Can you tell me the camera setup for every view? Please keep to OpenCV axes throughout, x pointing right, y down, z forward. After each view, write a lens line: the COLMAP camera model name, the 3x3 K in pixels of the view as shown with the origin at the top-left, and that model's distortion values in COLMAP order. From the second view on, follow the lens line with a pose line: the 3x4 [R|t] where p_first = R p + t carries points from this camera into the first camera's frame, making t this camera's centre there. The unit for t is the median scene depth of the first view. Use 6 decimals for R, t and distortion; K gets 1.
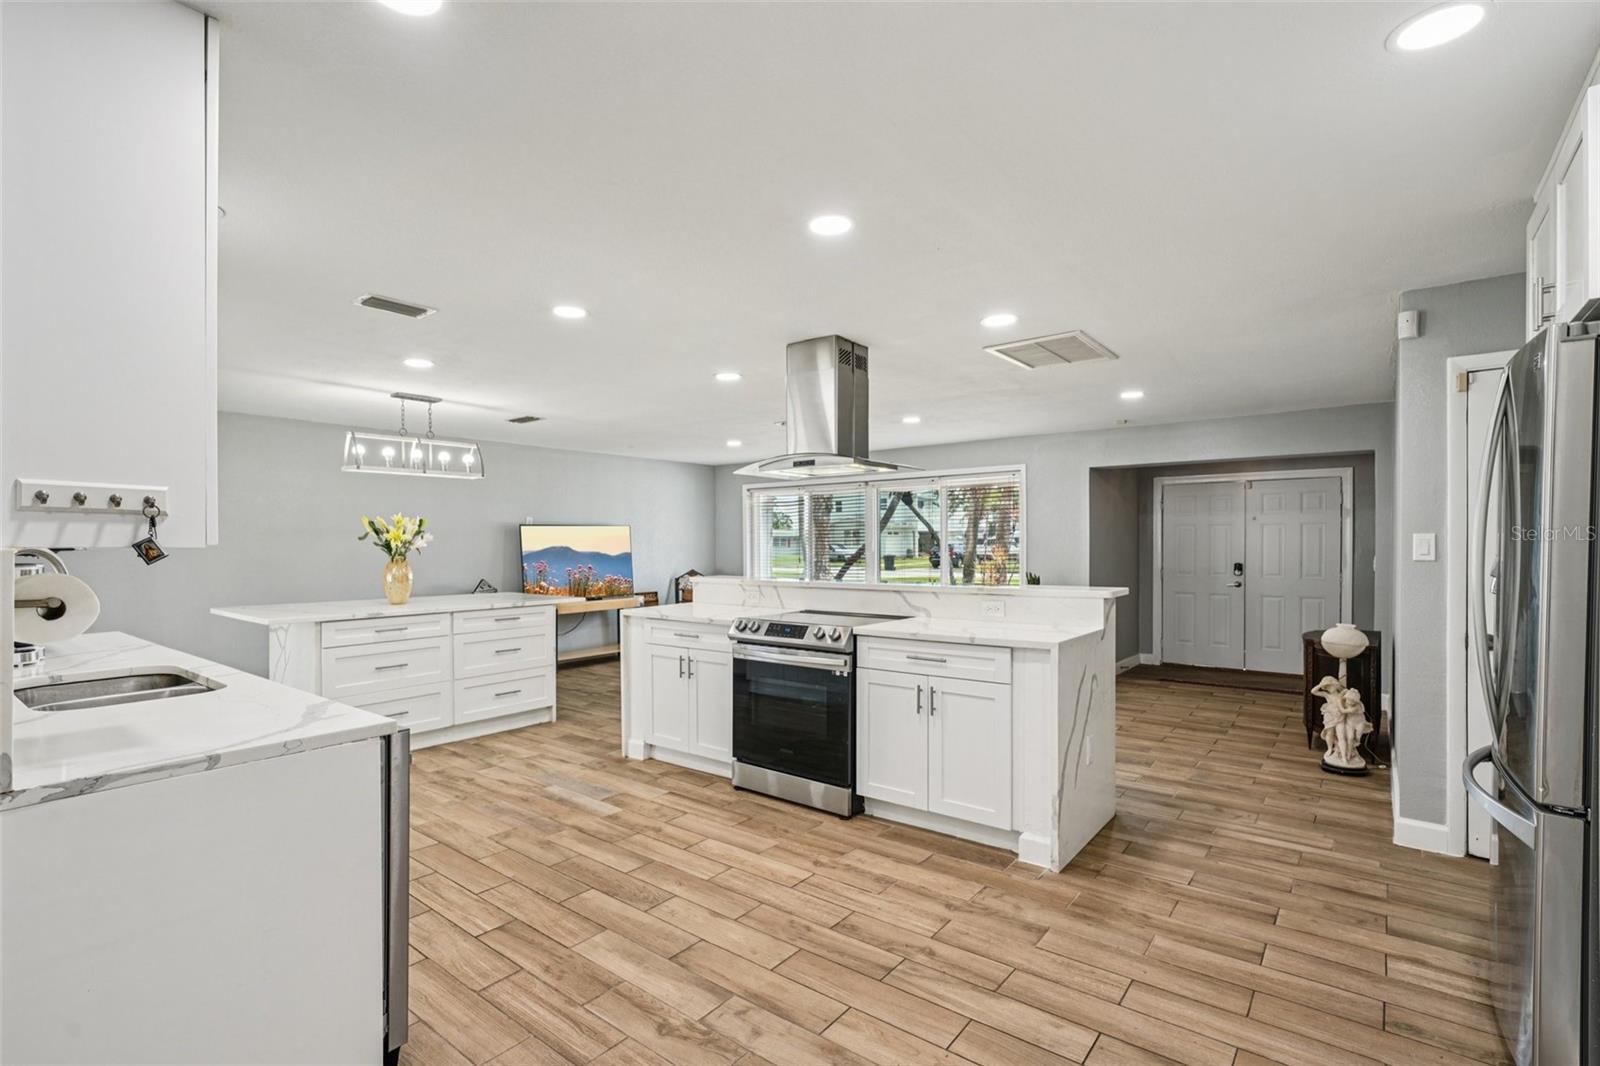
lens RADIAL K [[739.6, 0, 796.3], [0, 739.6, 536.2], [0, 0, 1]] dist [-0.007190, 0.003448]
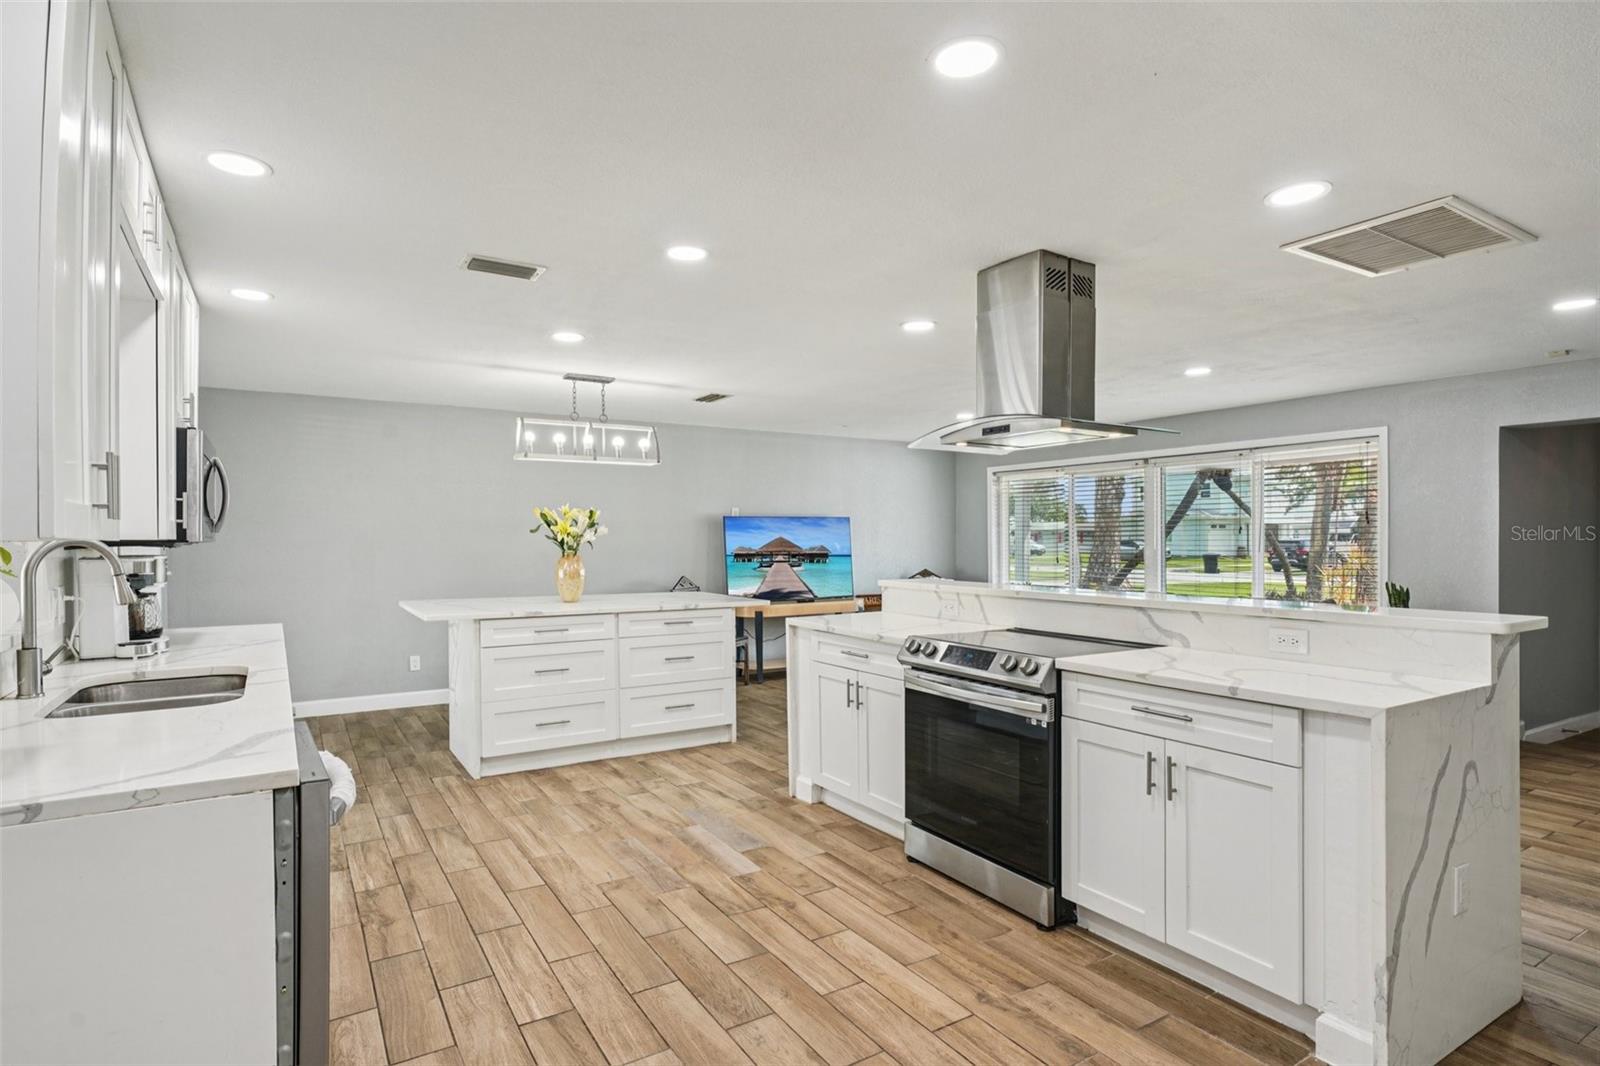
lens RADIAL K [[826.5, 0, 796.7], [0, 826.5, 527.5], [0, 0, 1]] dist [0.009880, -0.001795]
pose [[0.941479, 0.000765, -0.337072, 0.098663], [-0.001669, 0.999996, -0.002392, 0.000603], [0.337069, 0.002815, 0.941476, 0.155590]]
